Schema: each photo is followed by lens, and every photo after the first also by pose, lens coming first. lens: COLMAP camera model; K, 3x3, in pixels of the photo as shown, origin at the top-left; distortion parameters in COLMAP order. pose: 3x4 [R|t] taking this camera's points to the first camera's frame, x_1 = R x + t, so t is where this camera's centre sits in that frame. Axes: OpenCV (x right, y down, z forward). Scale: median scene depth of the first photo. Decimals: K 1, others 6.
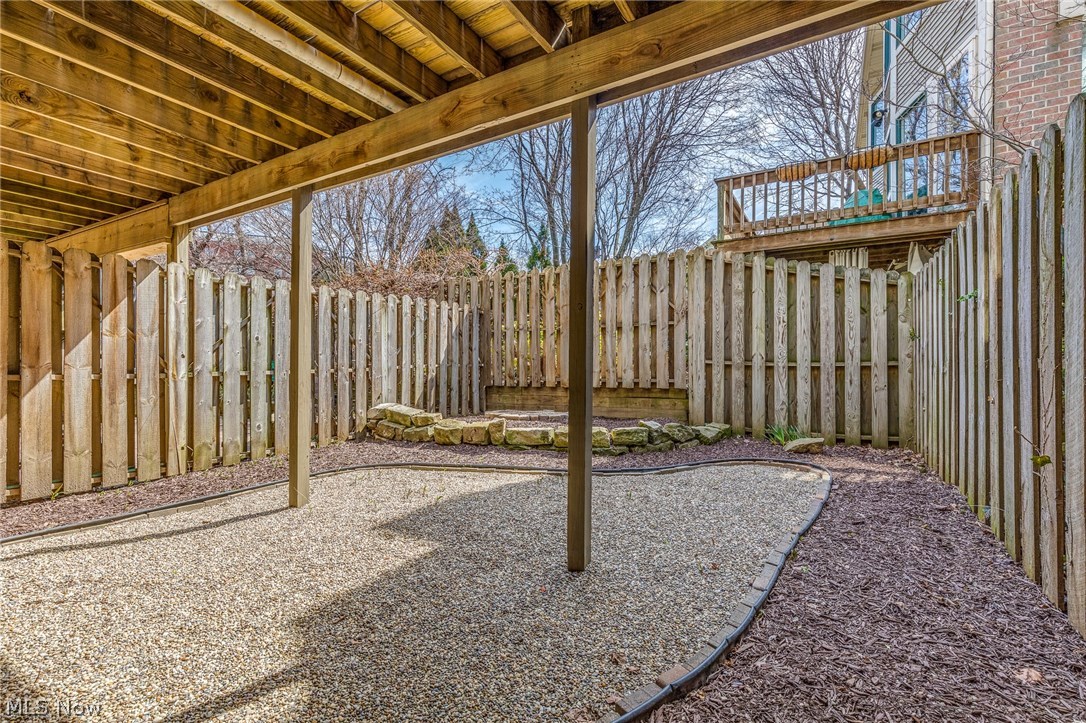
lens RADIAL K [[489.5, 0, 548.8], [0, 489.5, 362.8], [0, 0, 1]] dist [0.004574, -0.000425]
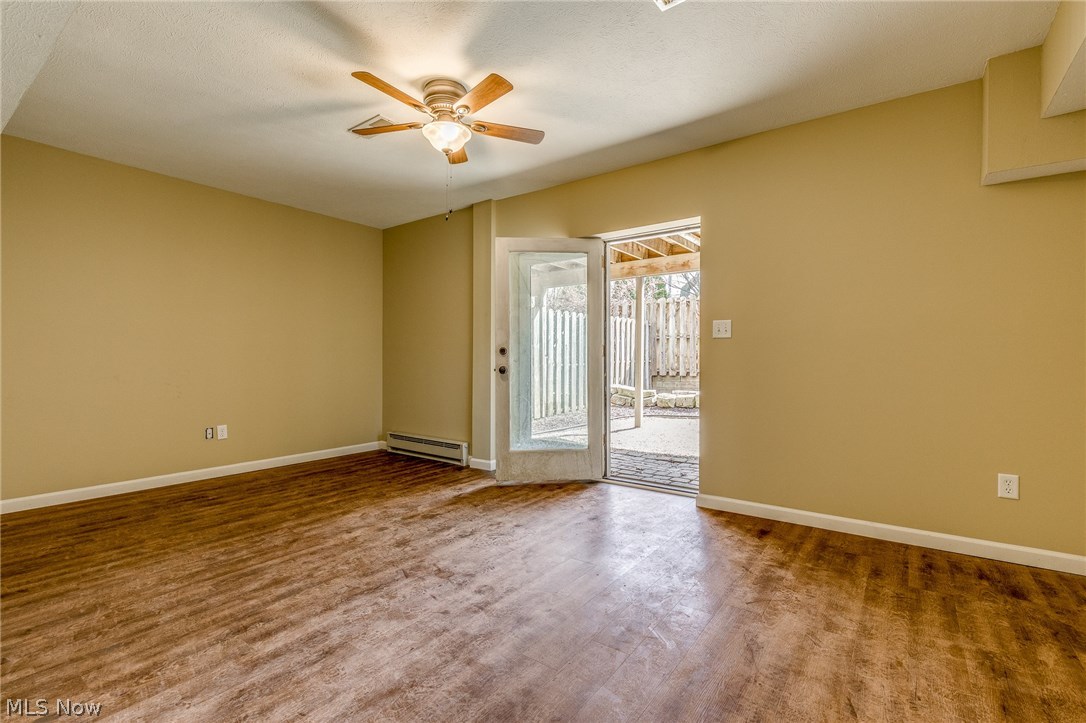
lens RADIAL K [[489.5, 0, 537.6], [0, 489.5, 361.9], [0, 0, 1]] dist [0.004574, -0.000425]
pose [[0.993798, 0.006494, -0.111009, -0.458139], [-0.005629, 0.999951, 0.008109, -0.003054], [0.111057, -0.007434, 0.993786, -0.730206]]
